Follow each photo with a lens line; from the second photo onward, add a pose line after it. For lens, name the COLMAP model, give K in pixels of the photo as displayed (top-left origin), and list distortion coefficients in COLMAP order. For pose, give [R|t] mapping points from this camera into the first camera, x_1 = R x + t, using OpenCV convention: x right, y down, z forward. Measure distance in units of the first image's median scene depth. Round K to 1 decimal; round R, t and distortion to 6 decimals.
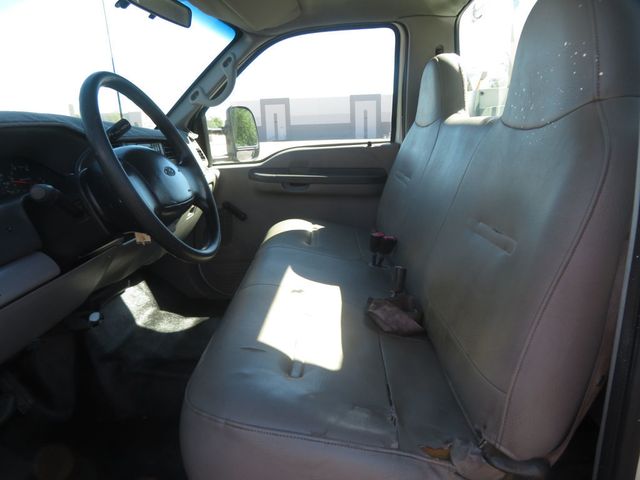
lens RADIAL K [[456.3, 0, 320.0], [0, 456.3, 240.0], [0, 0, 1]] dist [-0.003408, 0.008913]
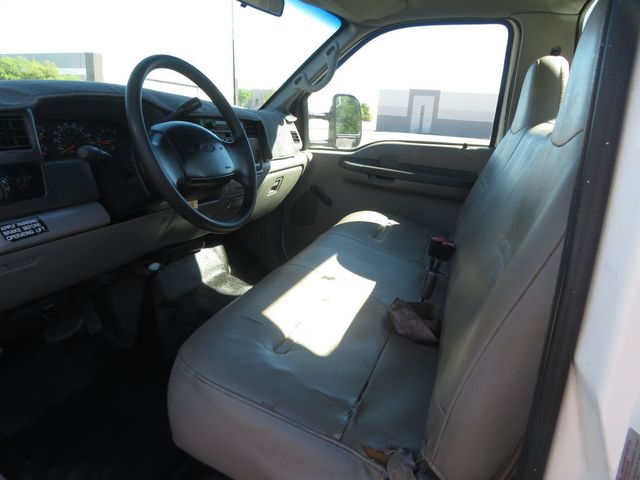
lens RADIAL K [[456.3, 0, 320.0], [0, 456.3, 240.0], [0, 0, 1]] dist [-0.003408, 0.008913]
pose [[0.951306, 0.168398, -0.258186, 0.126223], [-0.162657, 0.985719, 0.043600, -0.010192], [0.261840, 0.000519, 0.965111, -0.002047]]
